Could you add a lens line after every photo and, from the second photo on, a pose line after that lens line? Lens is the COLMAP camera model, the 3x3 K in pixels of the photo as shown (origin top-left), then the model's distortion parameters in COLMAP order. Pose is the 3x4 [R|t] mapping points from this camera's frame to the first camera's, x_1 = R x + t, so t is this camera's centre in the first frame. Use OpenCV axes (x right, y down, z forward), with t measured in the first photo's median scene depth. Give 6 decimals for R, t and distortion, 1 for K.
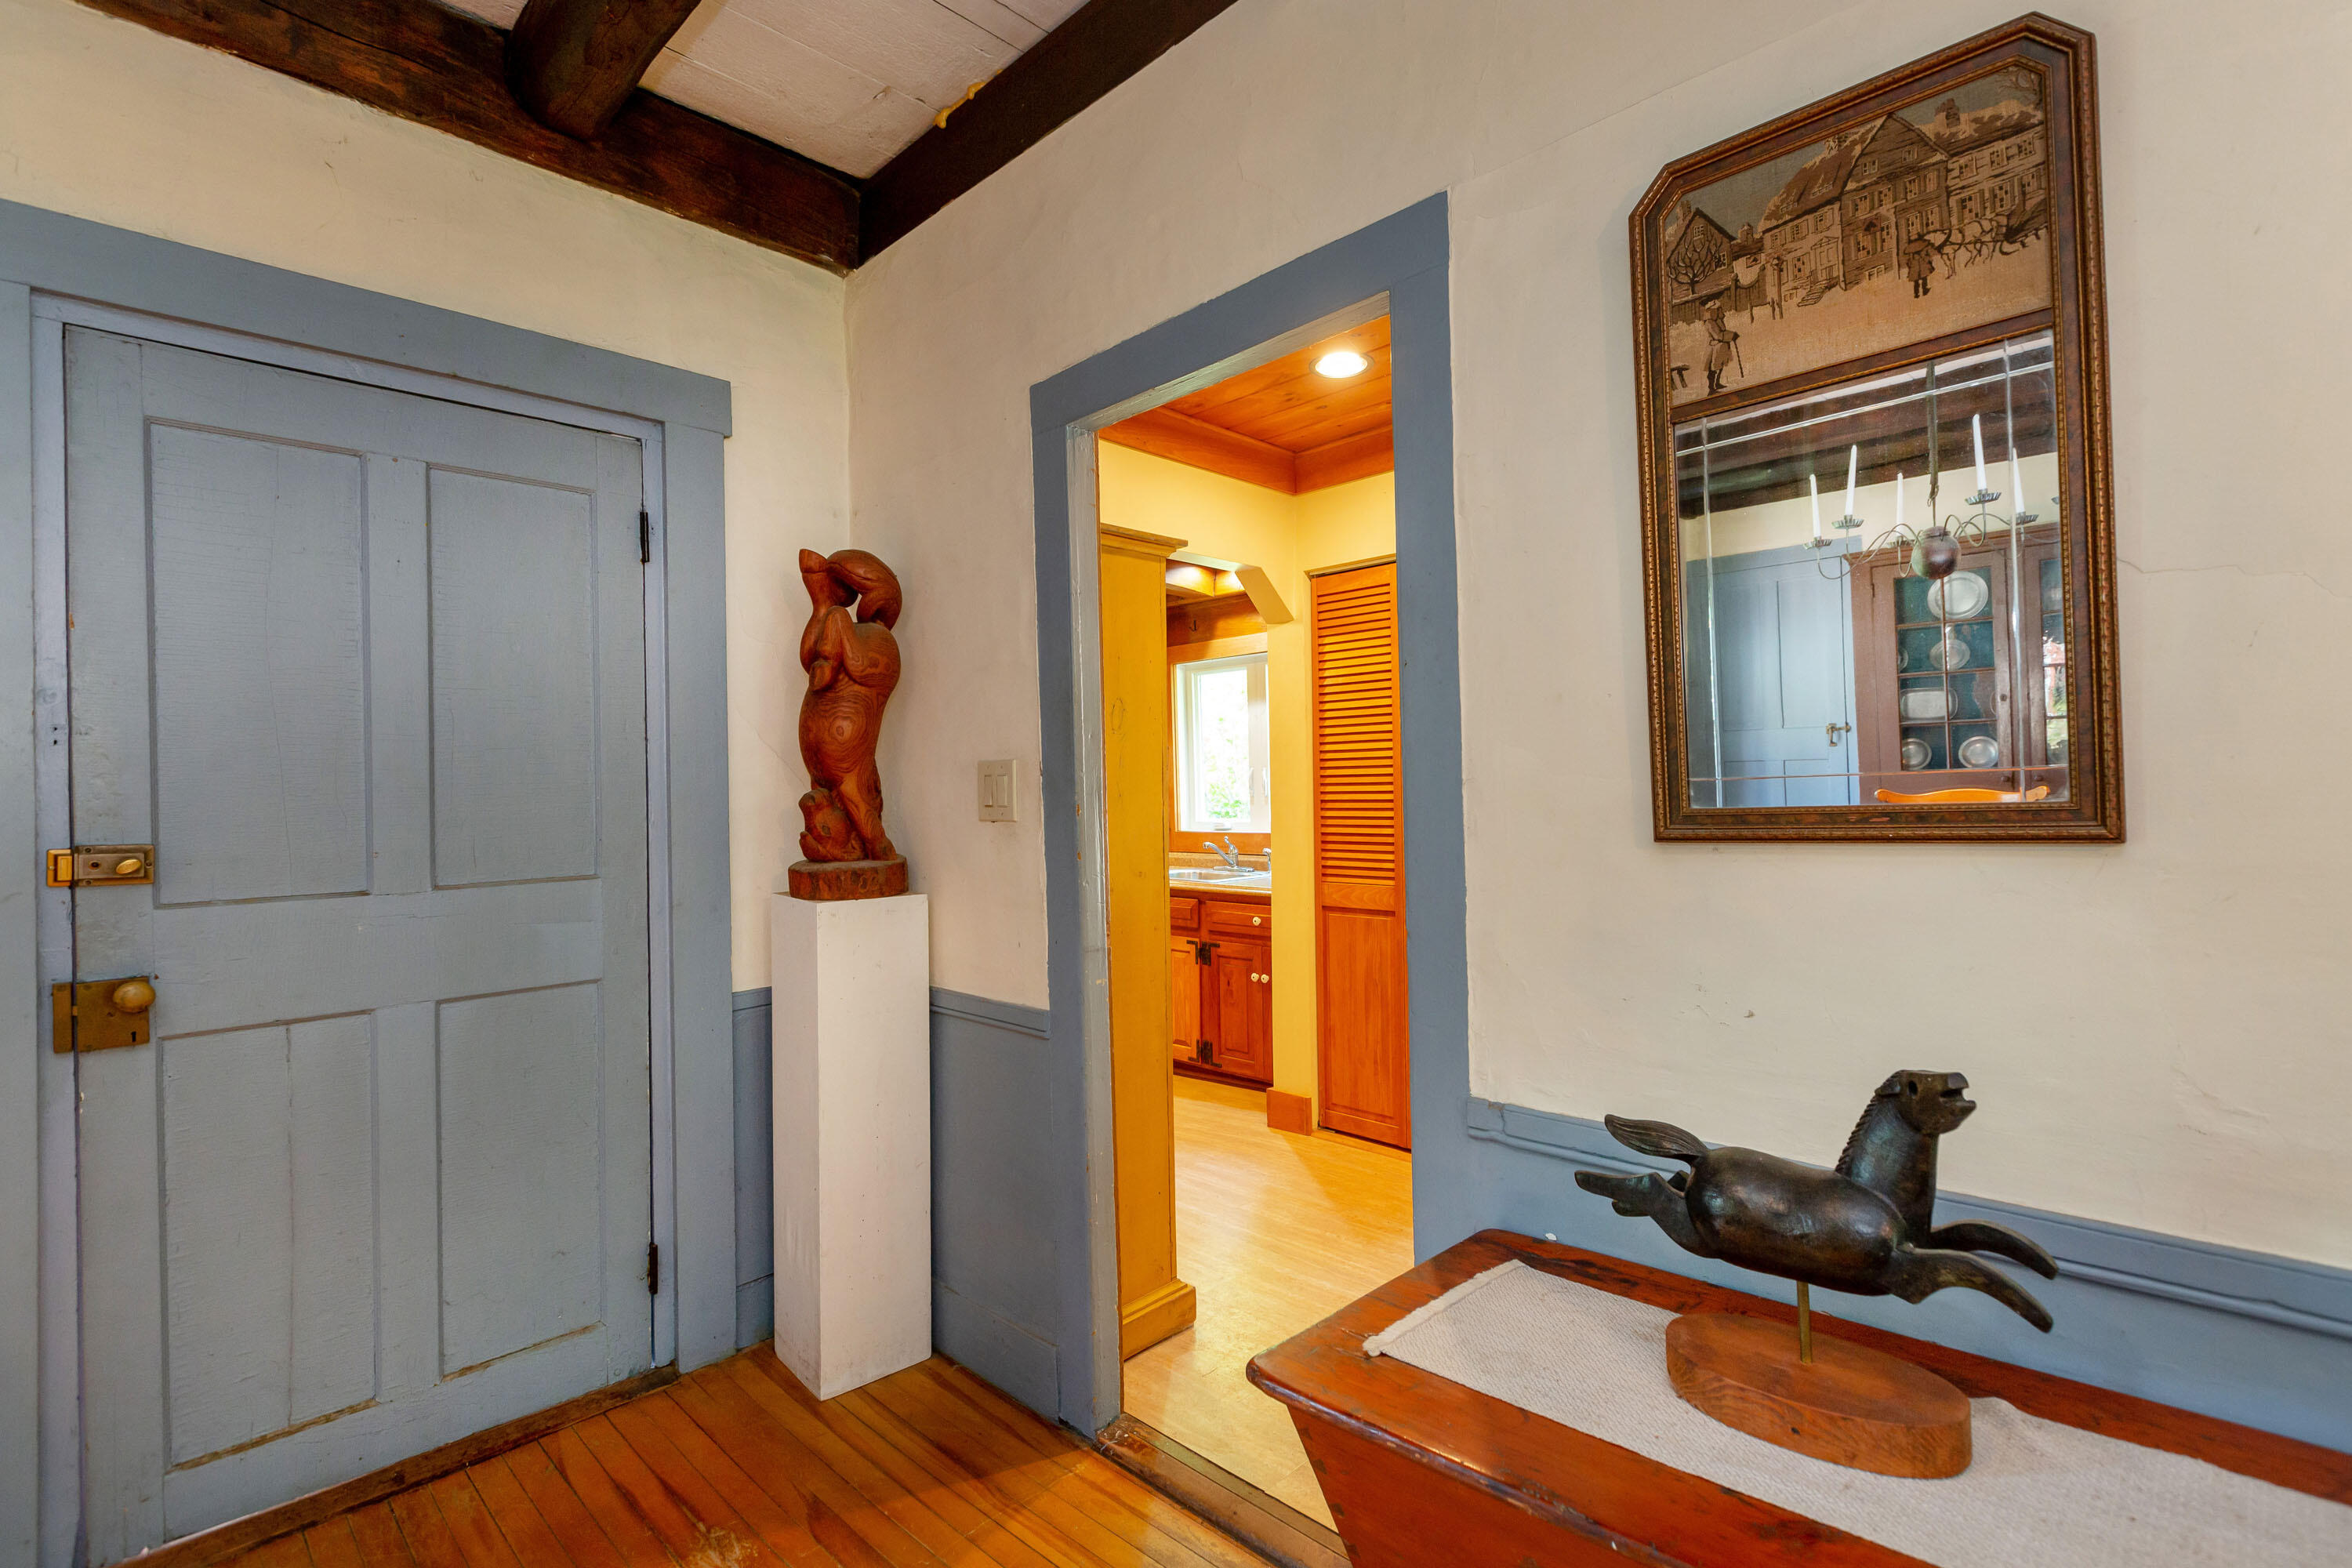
lens RADIAL K [[1066.4, 0, 1177.6], [0, 1066.4, 802.4], [0, 0, 1]] dist [-0.001173, 0.000355]
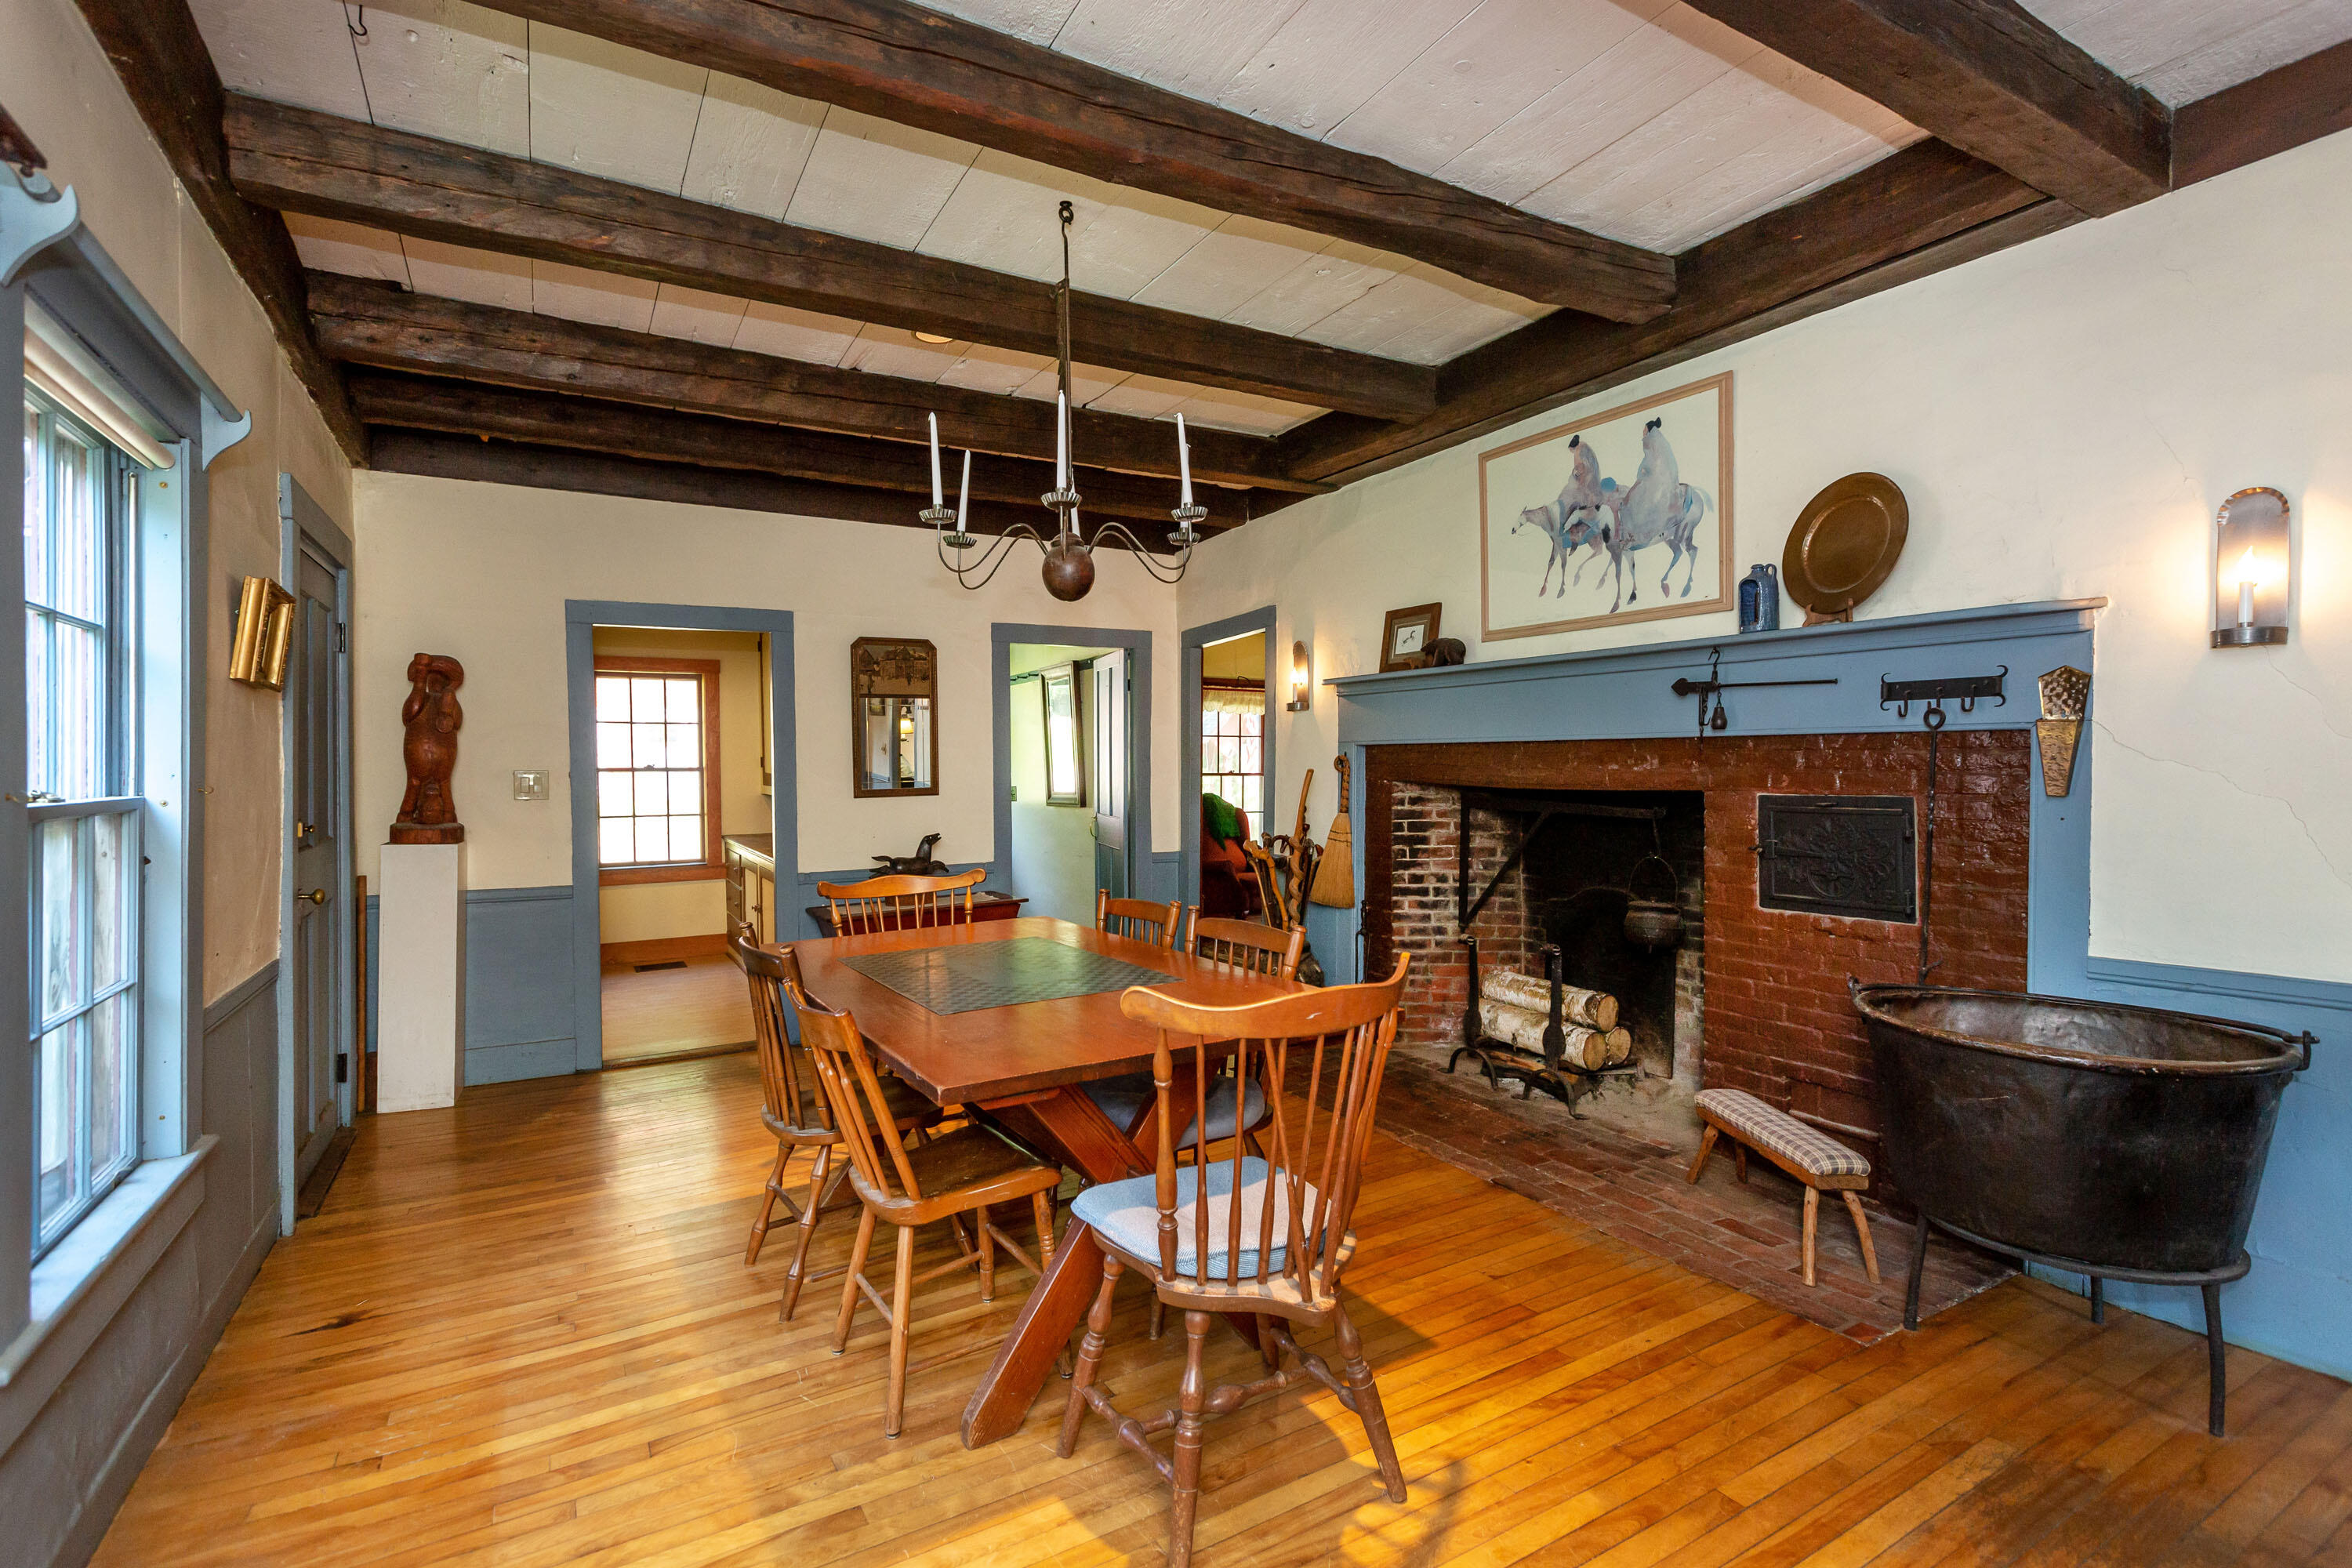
lens RADIAL K [[1066.4, 0, 1179.5], [0, 1066.4, 807.5], [0, 0, 1]] dist [-0.001173, 0.000355]
pose [[0.253061, -0.019592, 0.967252, -2.007552], [0.002382, 0.999805, 0.019628, -0.002324], [-0.967447, -0.002663, 0.253058, -0.777891]]
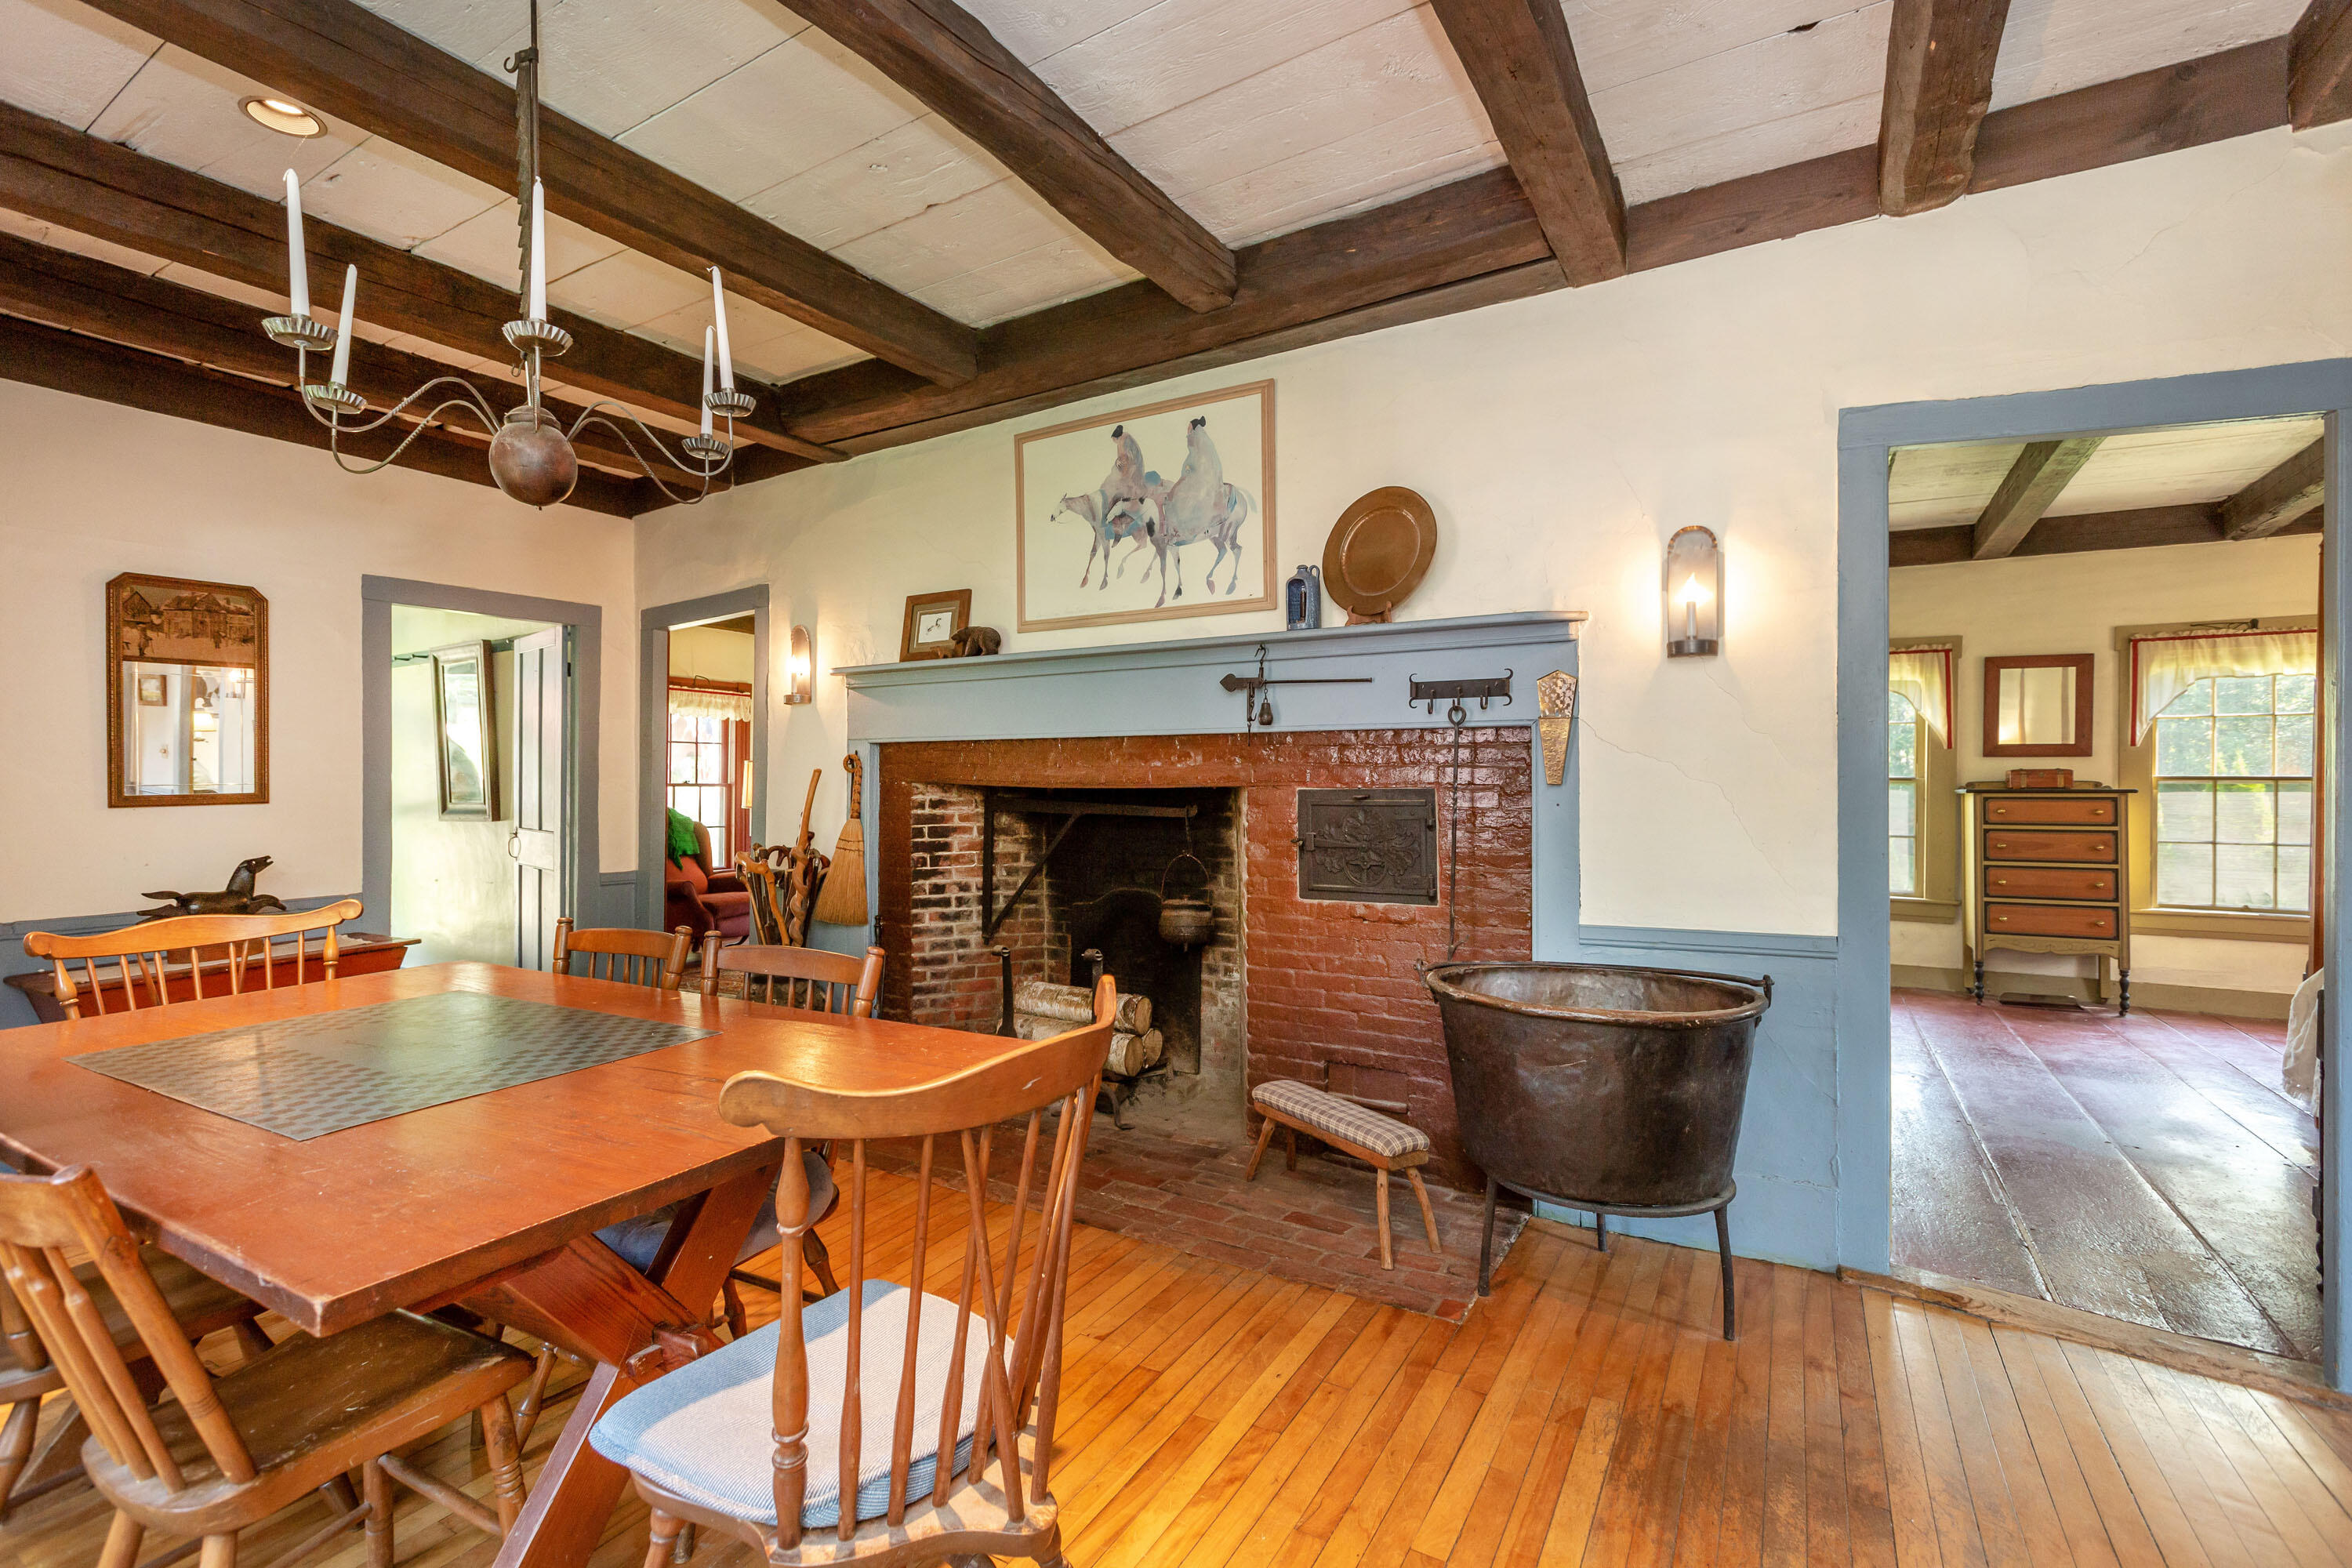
lens RADIAL K [[1066.4, 0, 1191.6], [0, 1066.4, 778.1], [0, 0, 1]] dist [-0.001173, 0.000355]
pose [[-0.238821, 0.018727, 0.970883, -1.839653], [0.007454, 0.999820, -0.017452, 0.018607], [-0.971035, 0.003070, -0.238918, -0.675465]]
